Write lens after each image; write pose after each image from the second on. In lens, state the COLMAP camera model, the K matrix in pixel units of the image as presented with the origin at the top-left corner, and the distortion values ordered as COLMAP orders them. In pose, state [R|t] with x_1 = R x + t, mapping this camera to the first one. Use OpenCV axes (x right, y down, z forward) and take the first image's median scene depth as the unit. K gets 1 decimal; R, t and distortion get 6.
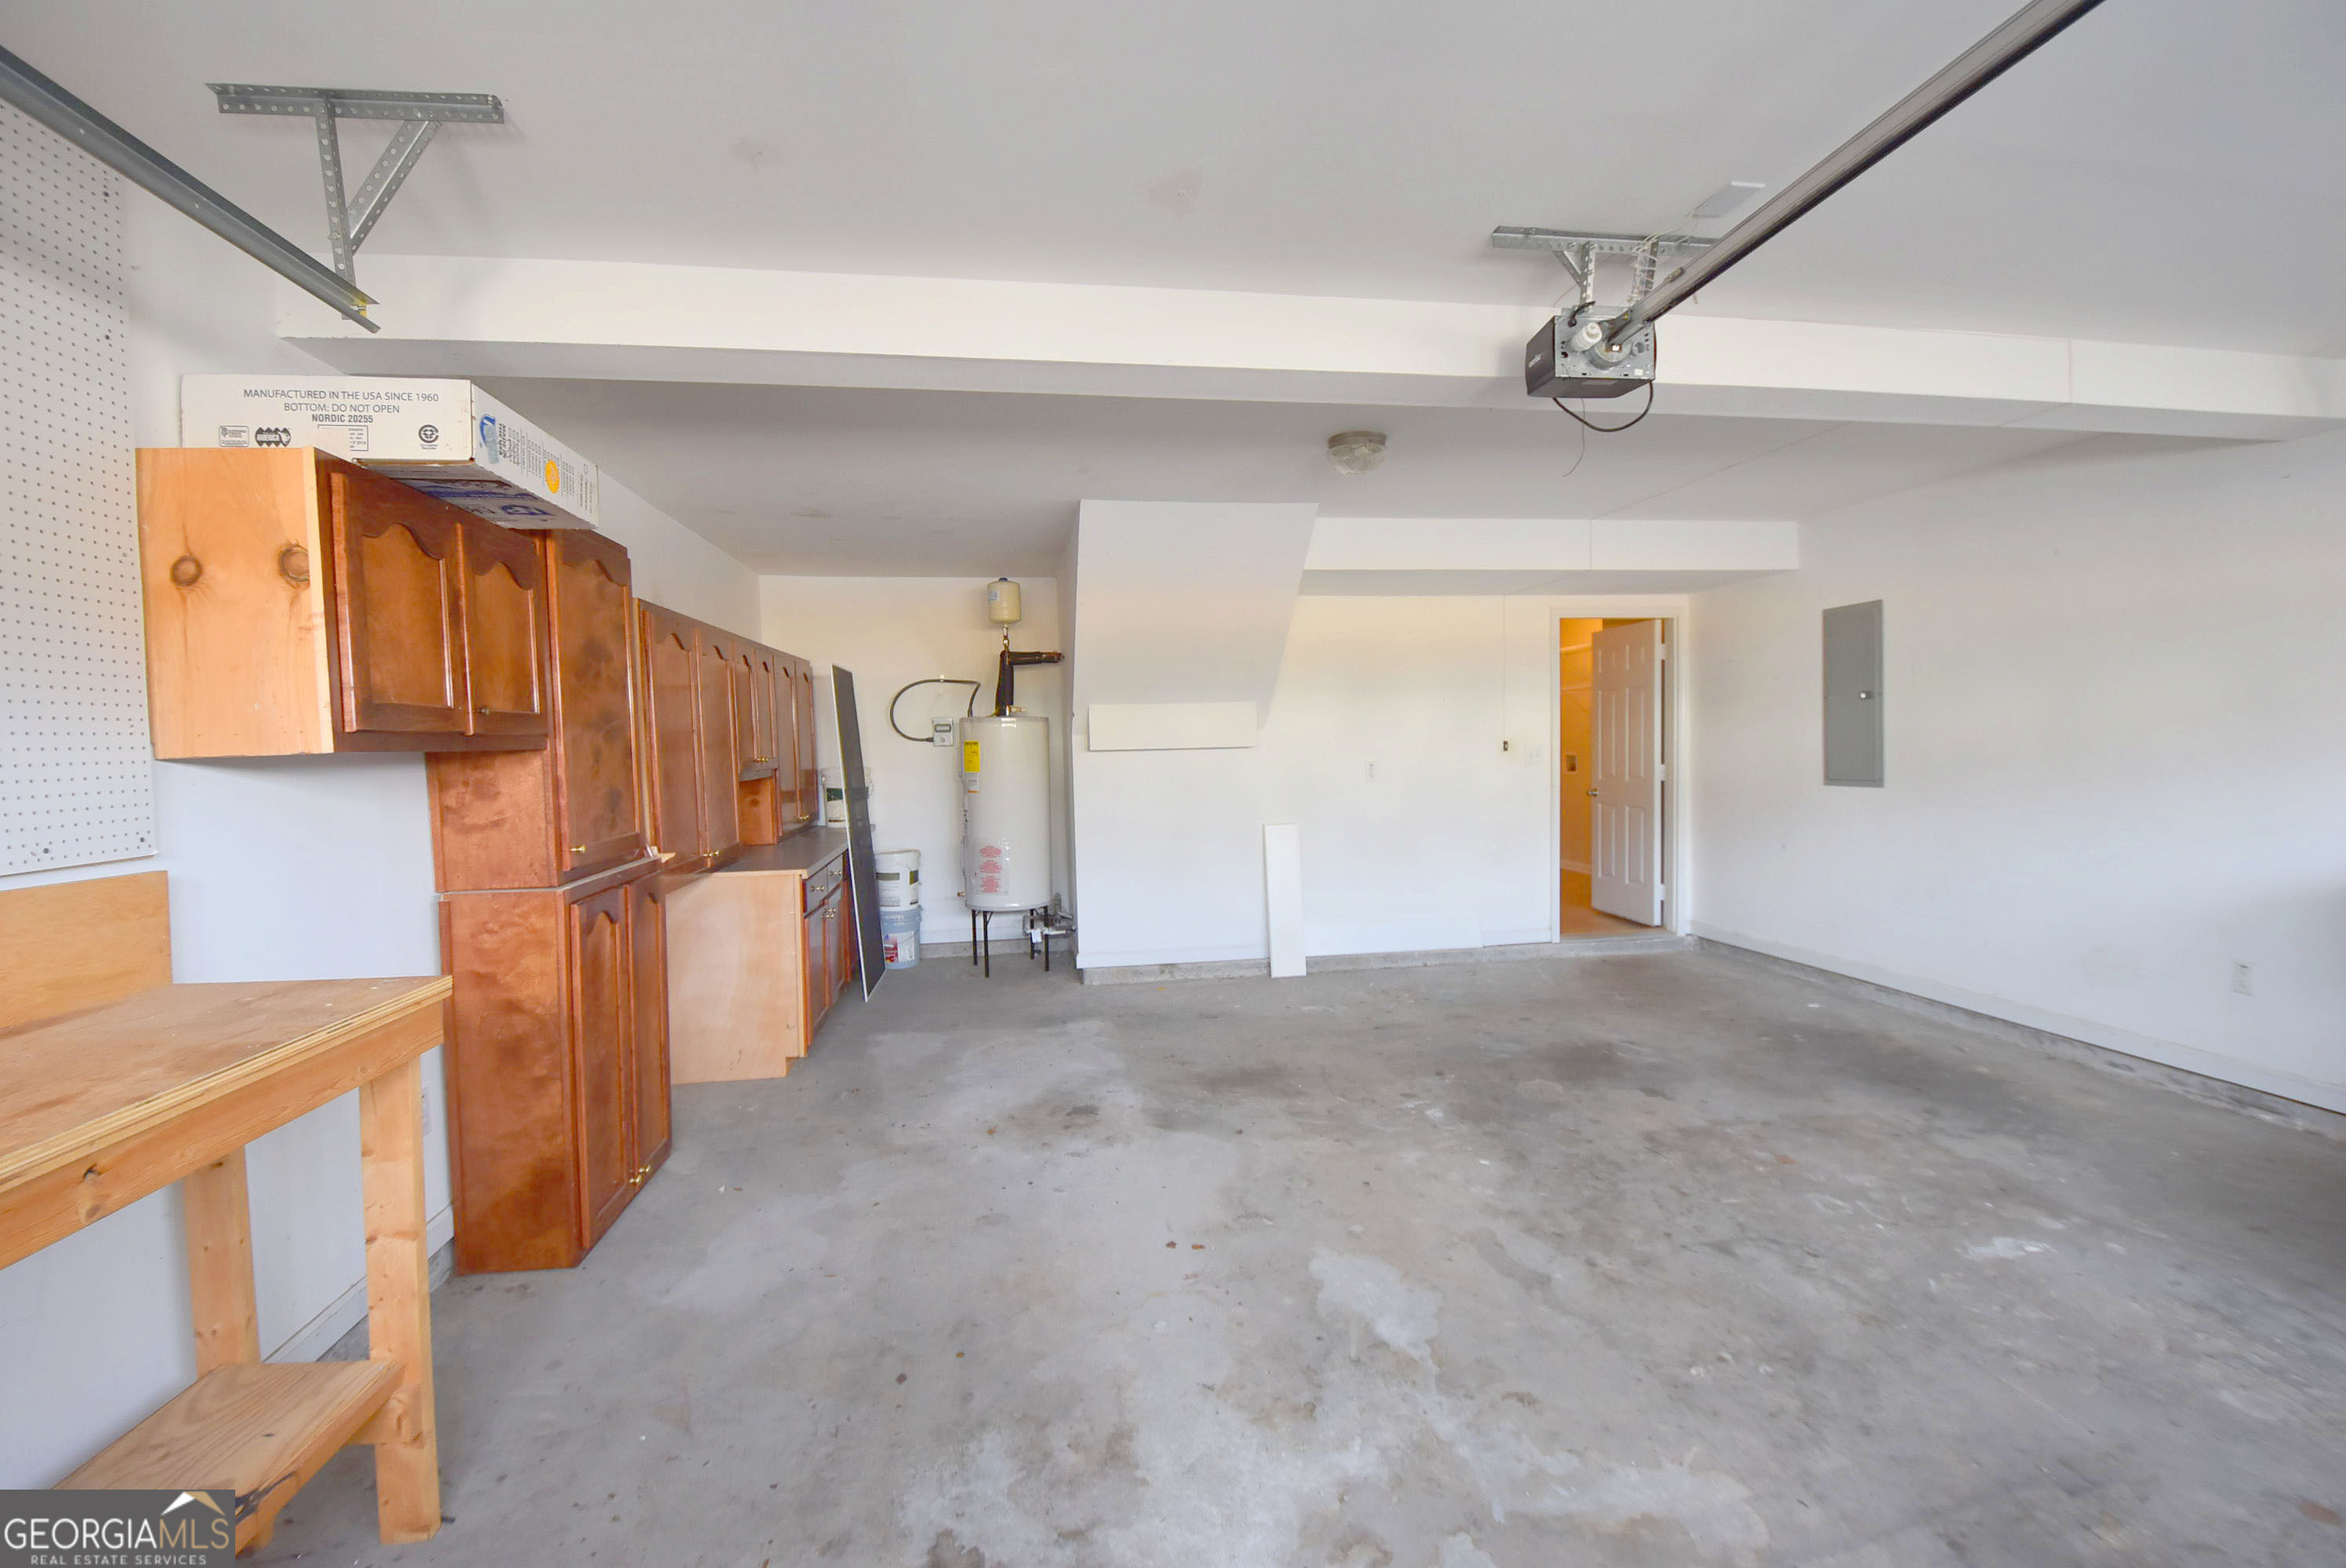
lens RADIAL K [[1045.6, 0, 1173.0], [0, 1045.6, 784.0], [0, 0, 1]] dist [0.000491, -0.000269]
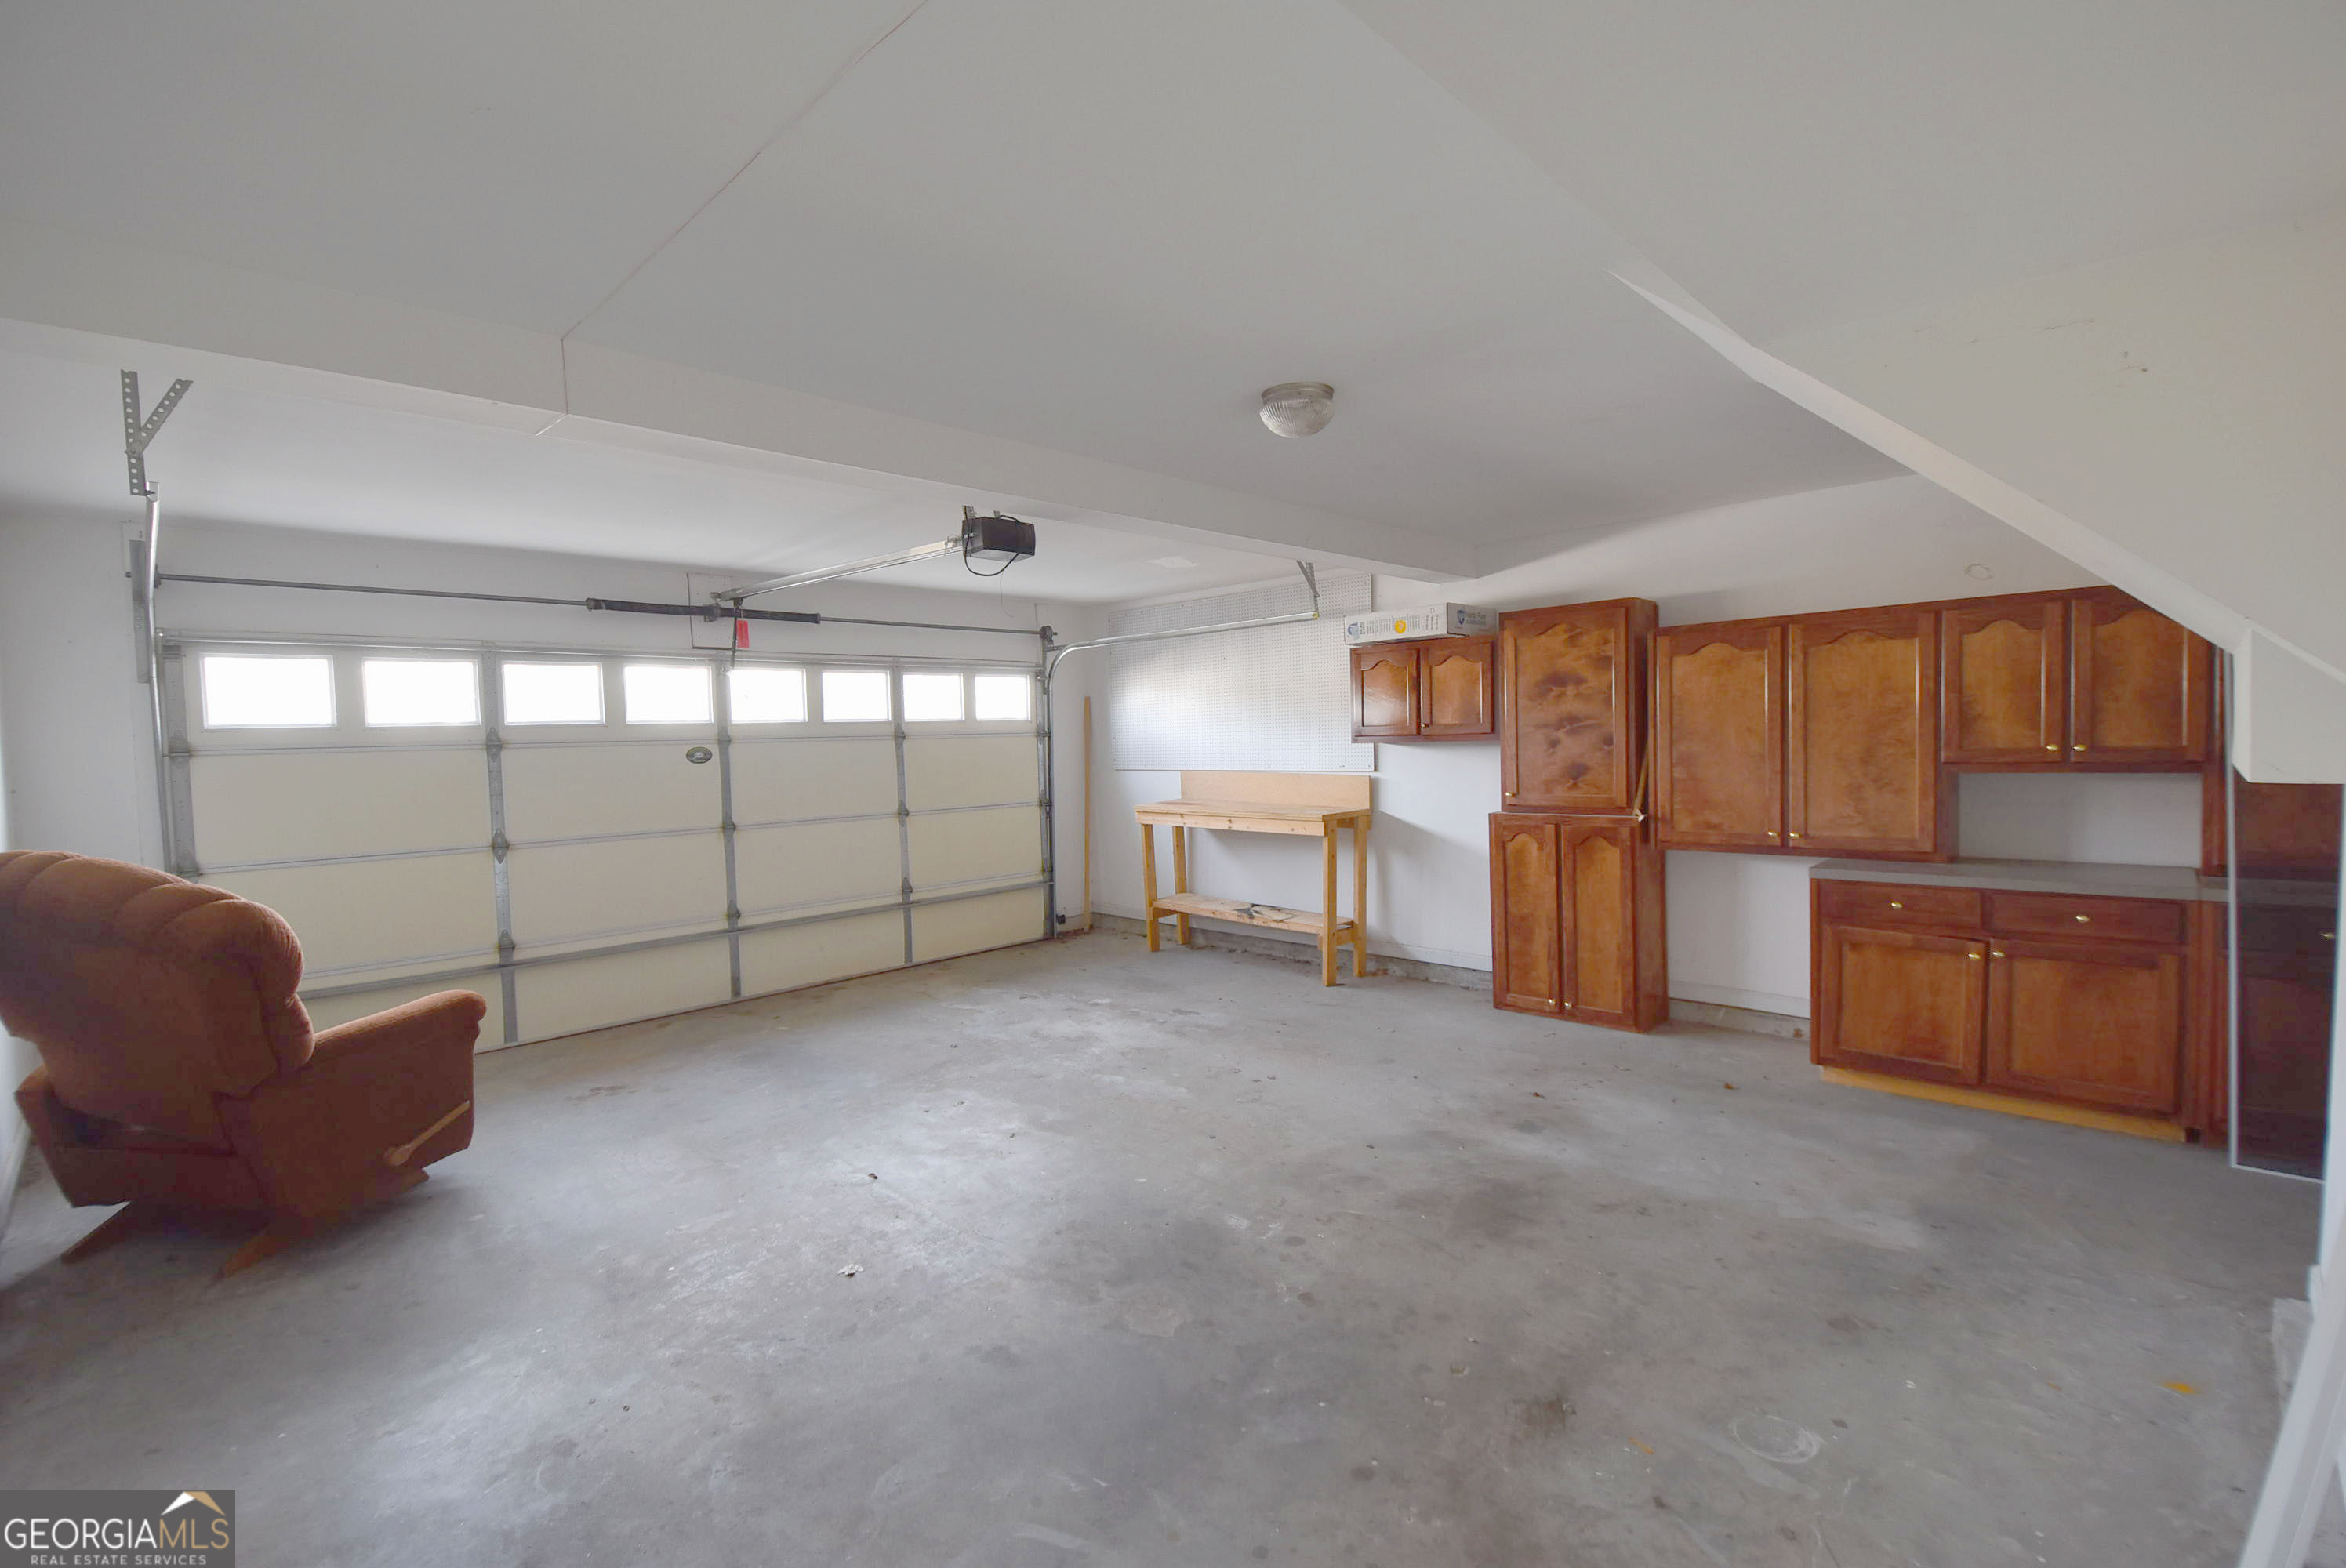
lens RADIAL K [[1045.6, 0, 1173.0], [0, 1045.6, 784.0], [0, 0, 1]] dist [0.000491, -0.000269]
pose [[-0.811069, 0.063409, -0.581503, 0.738373], [0.014831, 0.996017, 0.087923, -0.096735], [0.584762, 0.062687, -0.808779, 1.597595]]
